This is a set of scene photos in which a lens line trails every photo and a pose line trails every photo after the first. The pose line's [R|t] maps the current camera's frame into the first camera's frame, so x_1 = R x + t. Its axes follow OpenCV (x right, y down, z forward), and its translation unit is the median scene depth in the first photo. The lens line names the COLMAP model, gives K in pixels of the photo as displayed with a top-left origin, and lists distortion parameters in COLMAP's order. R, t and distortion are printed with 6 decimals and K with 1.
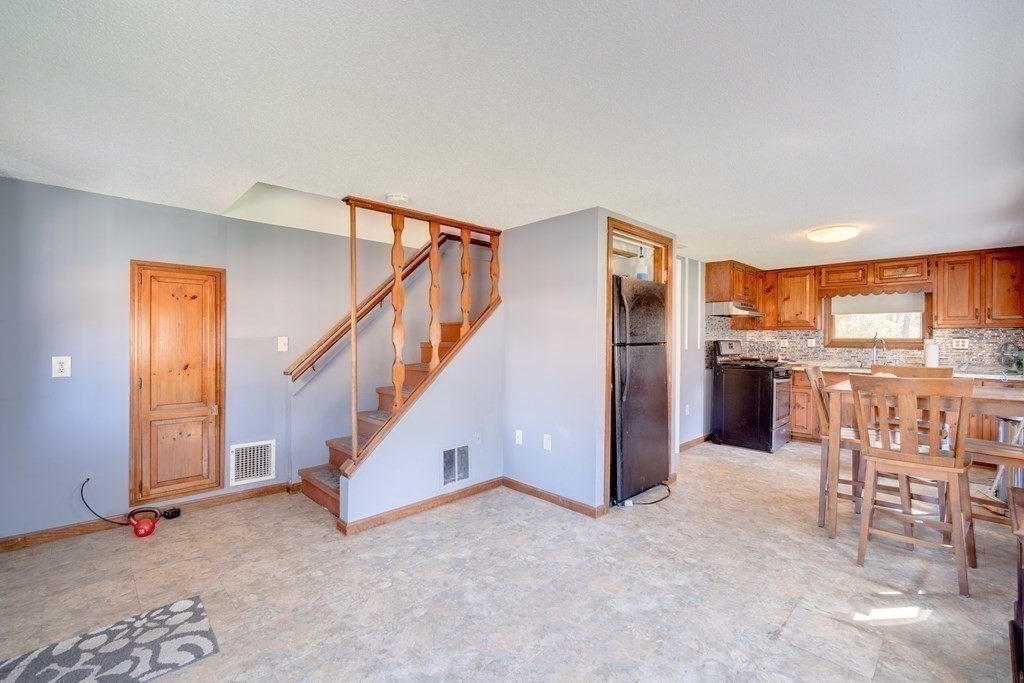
lens RADIAL K [[448.0, 0, 509.6], [0, 448.0, 337.9], [0, 0, 1]] dist [-0.001689, 0.000336]
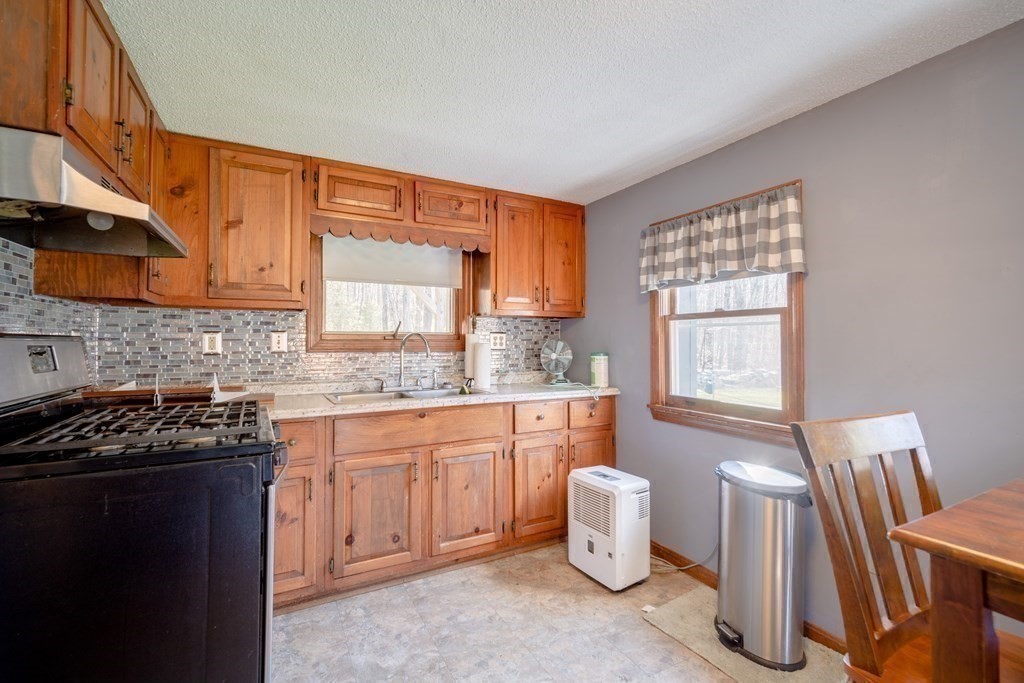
lens RADIAL K [[448.0, 0, 509.0], [0, 448.0, 333.6], [0, 0, 1]] dist [-0.001689, 0.000336]
pose [[0.278485, 0.011169, 0.960376, 0.342734], [-0.000750, 0.999935, -0.011412, 0.008147], [-0.960440, 0.002458, 0.278475, 0.710103]]
